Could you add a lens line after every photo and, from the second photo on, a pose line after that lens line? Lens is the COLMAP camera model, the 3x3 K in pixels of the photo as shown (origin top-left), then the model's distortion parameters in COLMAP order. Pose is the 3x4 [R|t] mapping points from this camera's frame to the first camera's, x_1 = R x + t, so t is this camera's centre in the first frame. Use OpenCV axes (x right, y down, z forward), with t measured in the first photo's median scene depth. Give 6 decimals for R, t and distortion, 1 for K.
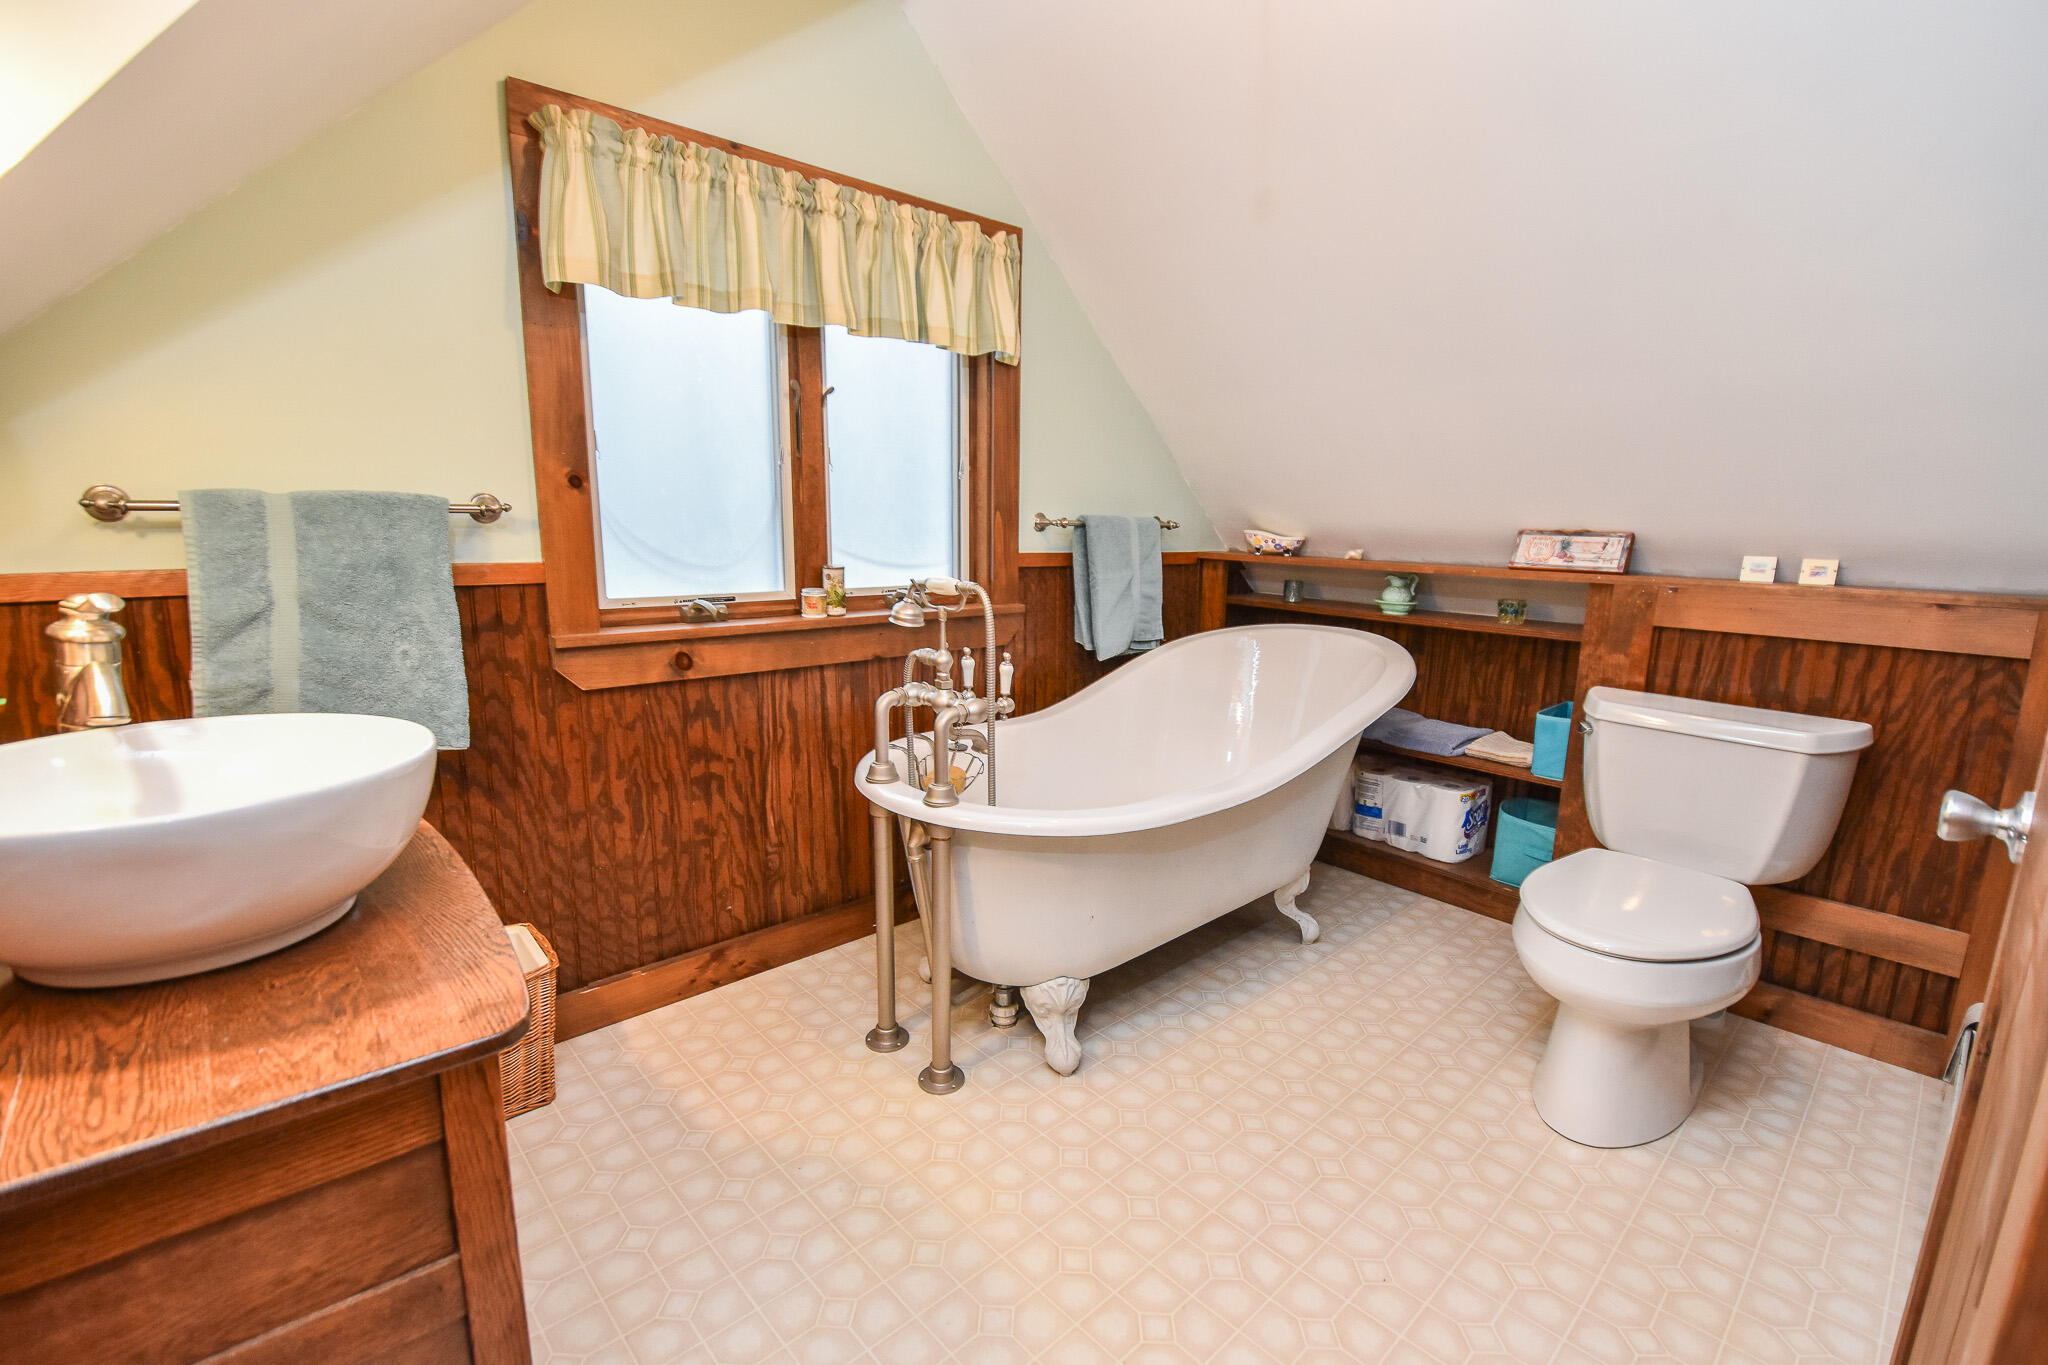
lens RADIAL K [[928.5, 0, 1024.0], [0, 928.5, 682.5], [0, 0, 1]] dist [0.000182, -0.000013]
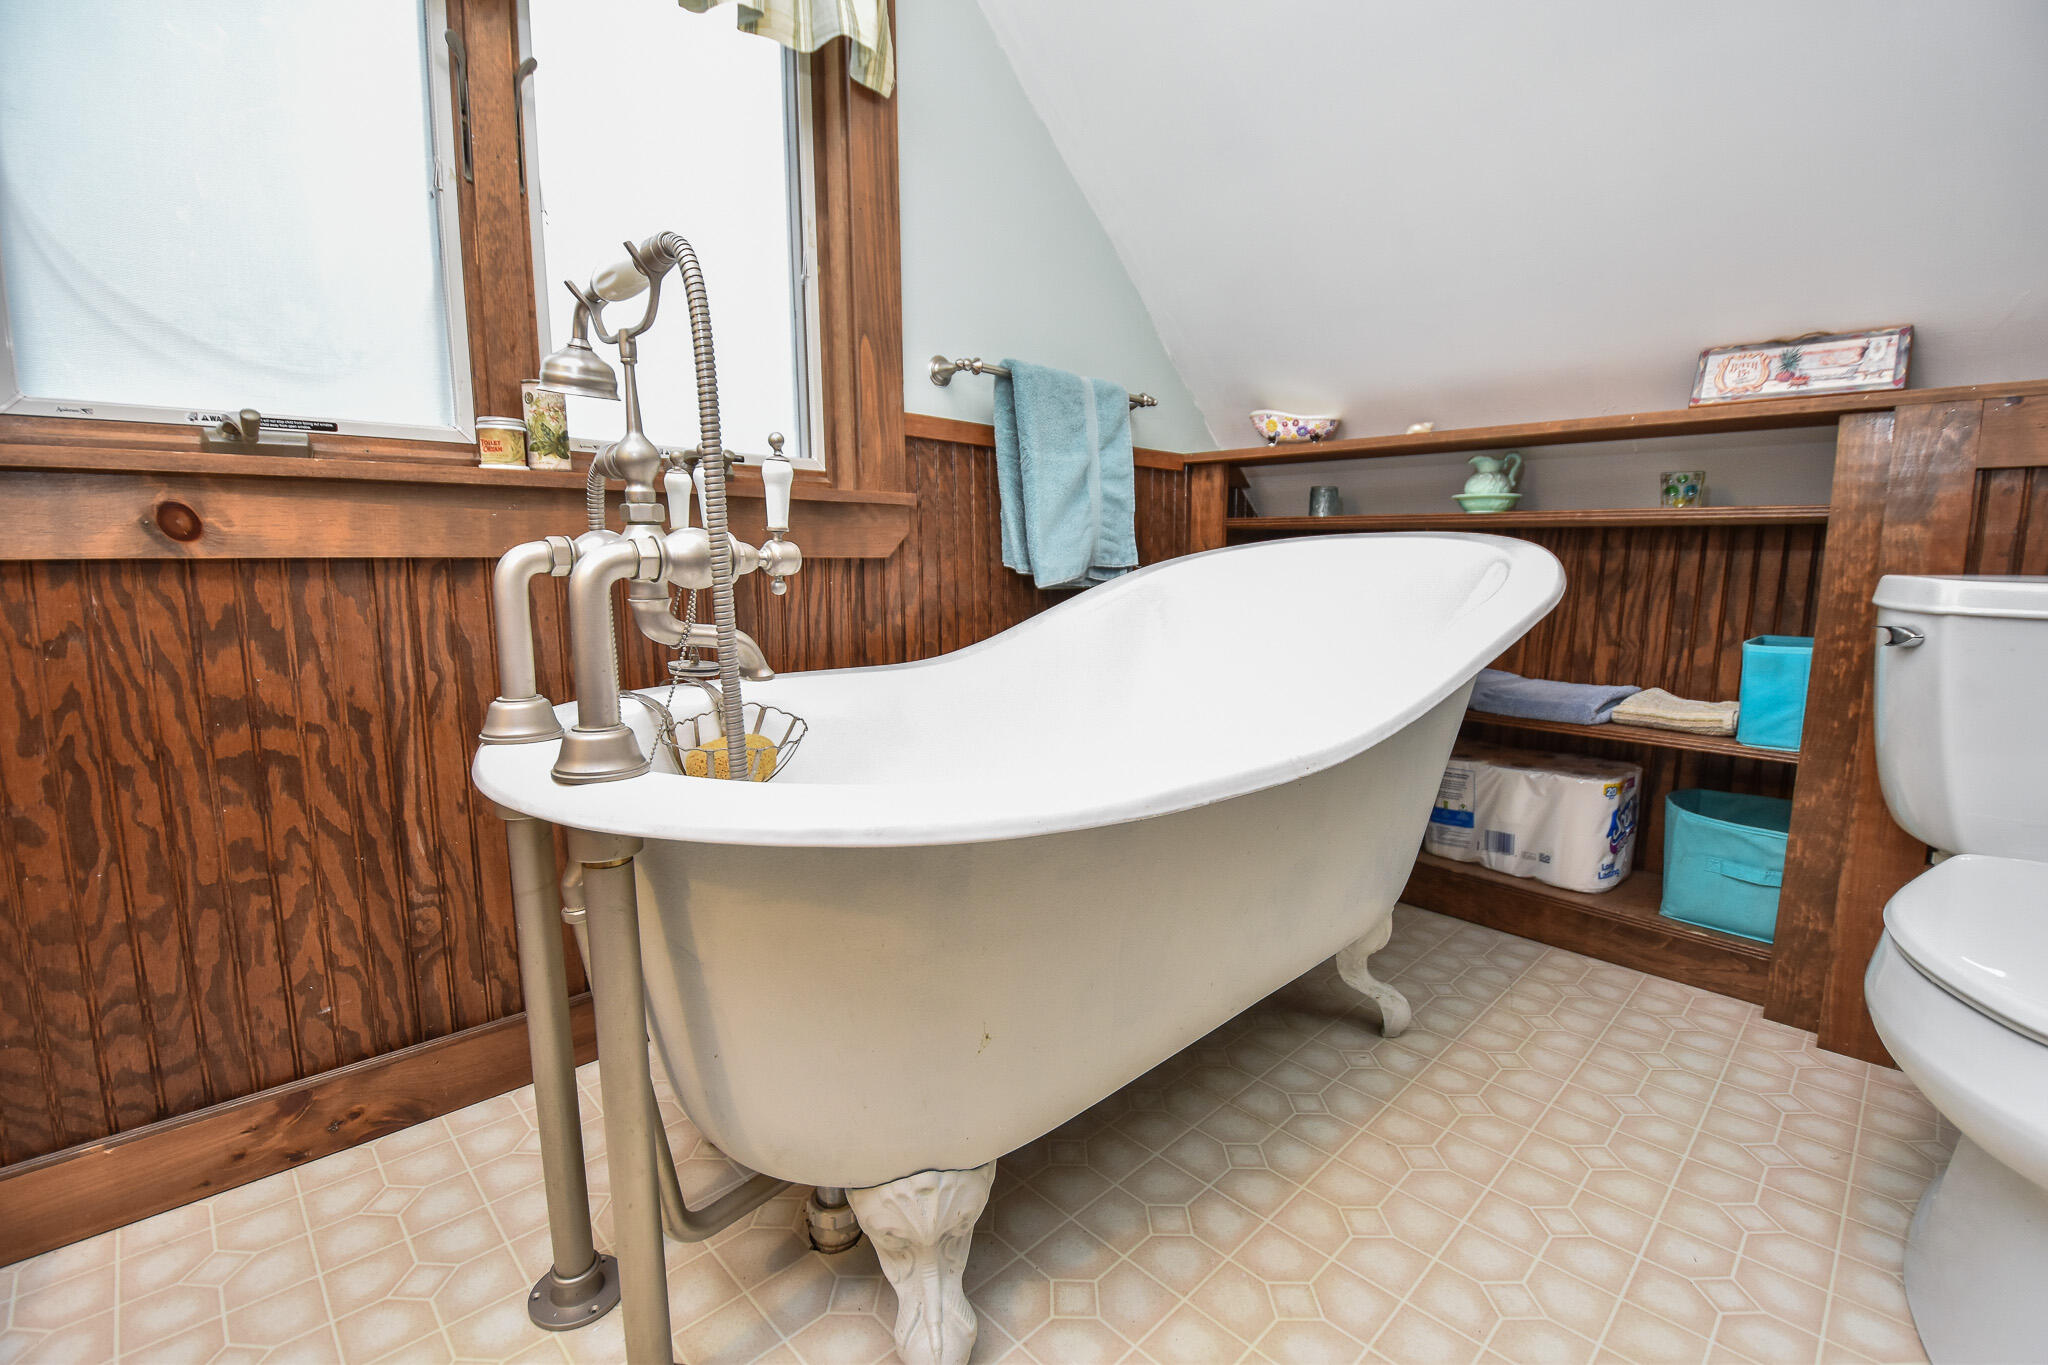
lens RADIAL K [[909.6, 0, 1024.0], [0, 909.6, 682.5], [0, 0, 1]] dist [-0.001921, -0.015891]
pose [[0.999604, -0.018600, 0.021116, 0.068873], [0.019520, 0.998831, -0.044233, 0.084380], [-0.020269, 0.044628, 0.998798, 0.459169]]
